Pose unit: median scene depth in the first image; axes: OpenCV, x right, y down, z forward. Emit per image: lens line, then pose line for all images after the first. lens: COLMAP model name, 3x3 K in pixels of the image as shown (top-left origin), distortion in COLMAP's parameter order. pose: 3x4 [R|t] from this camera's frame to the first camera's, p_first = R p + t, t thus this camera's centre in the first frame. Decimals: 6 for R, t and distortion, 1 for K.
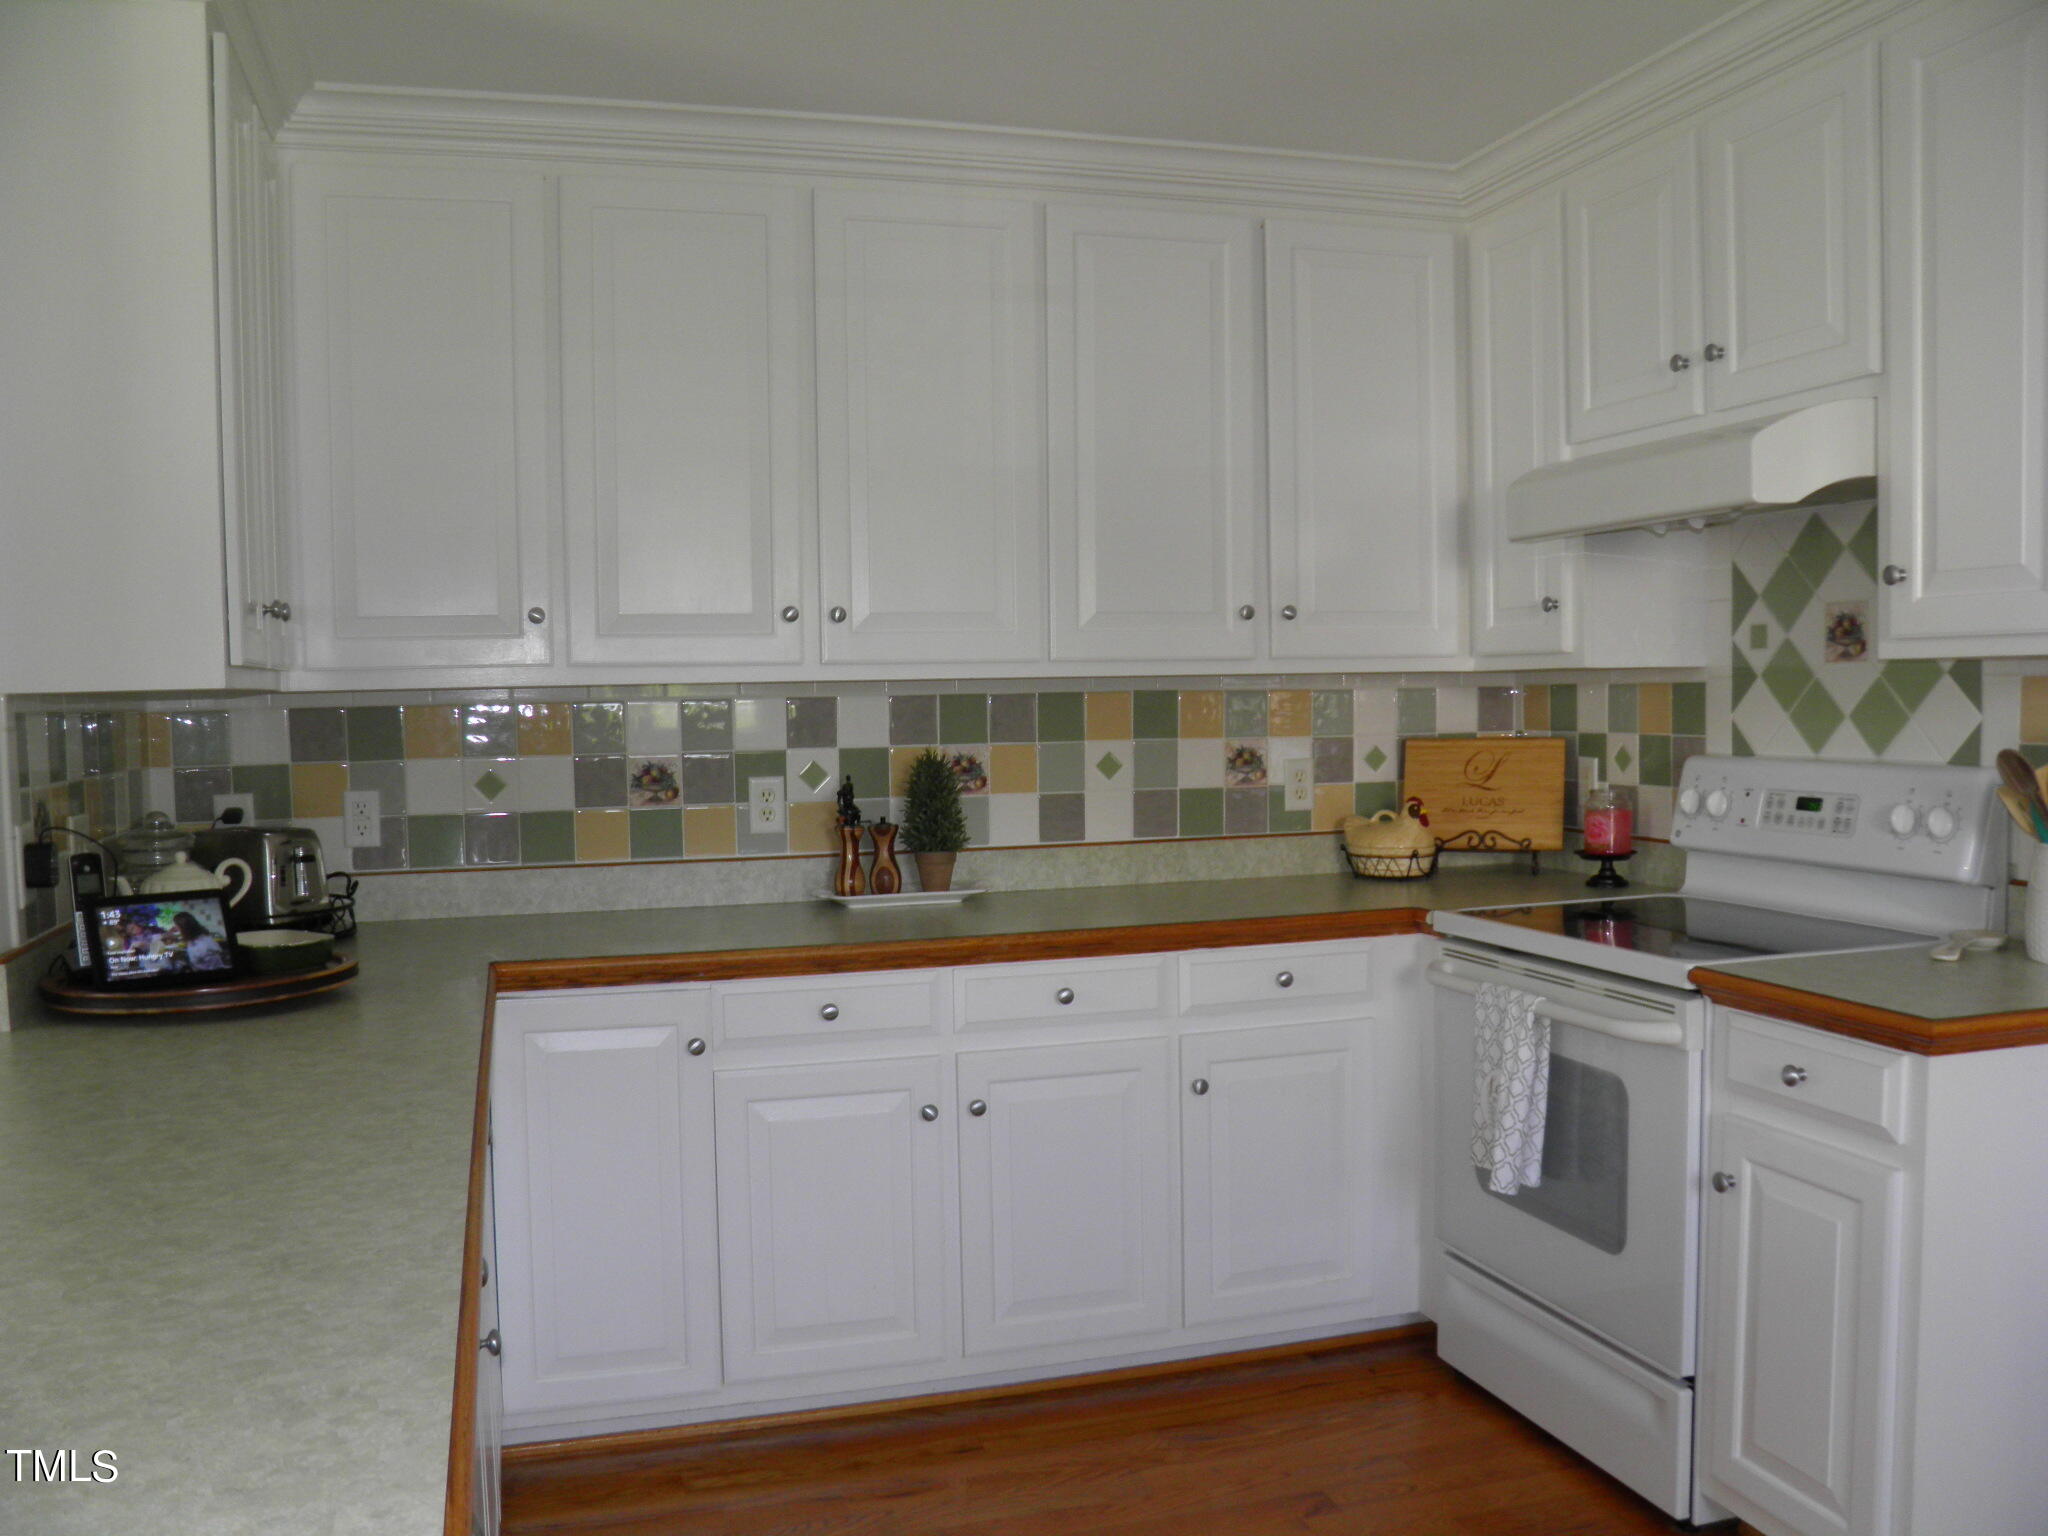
lens RADIAL K [[1754.1, 0, 1024.0], [0, 1754.1, 768.0], [0, 0, 1]] dist [-0.098503, -0.001168]
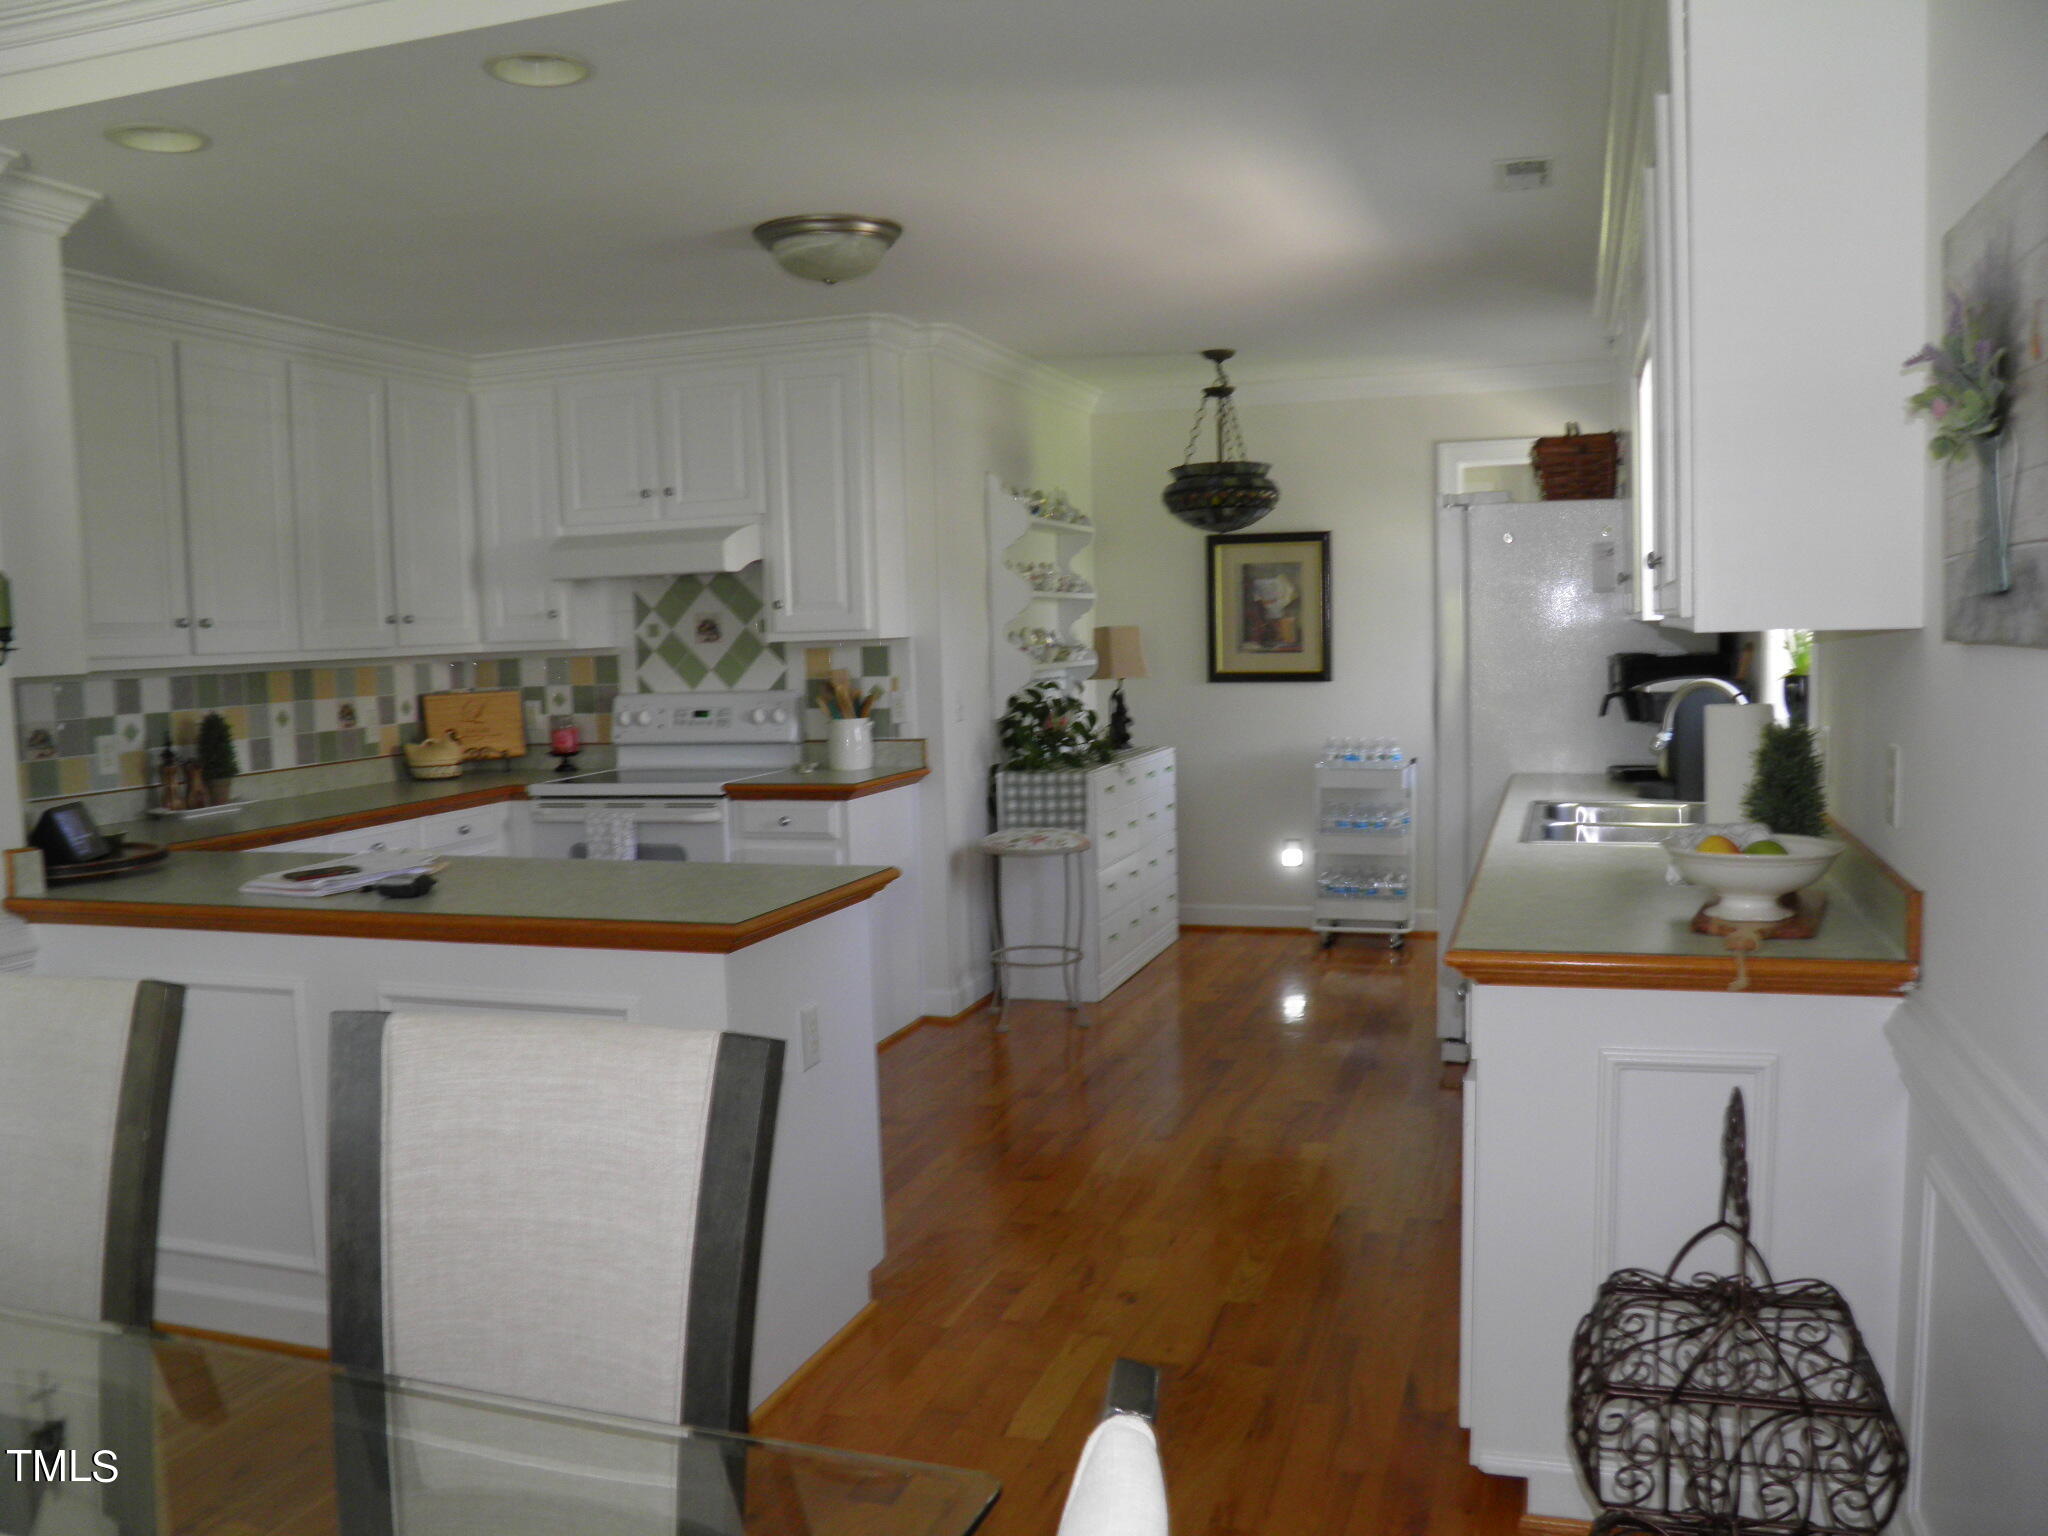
lens RADIAL K [[1679.2, 0, 980.7], [0, 1679.2, 773.3], [0, 0, 1]] dist [0.080318, 0.004363]
pose [[0.604427, -0.078207, 0.792812, -0.821405], [0.063958, 0.996721, 0.049561, 0.012124], [-0.794089, 0.020751, 0.607447, -0.414614]]
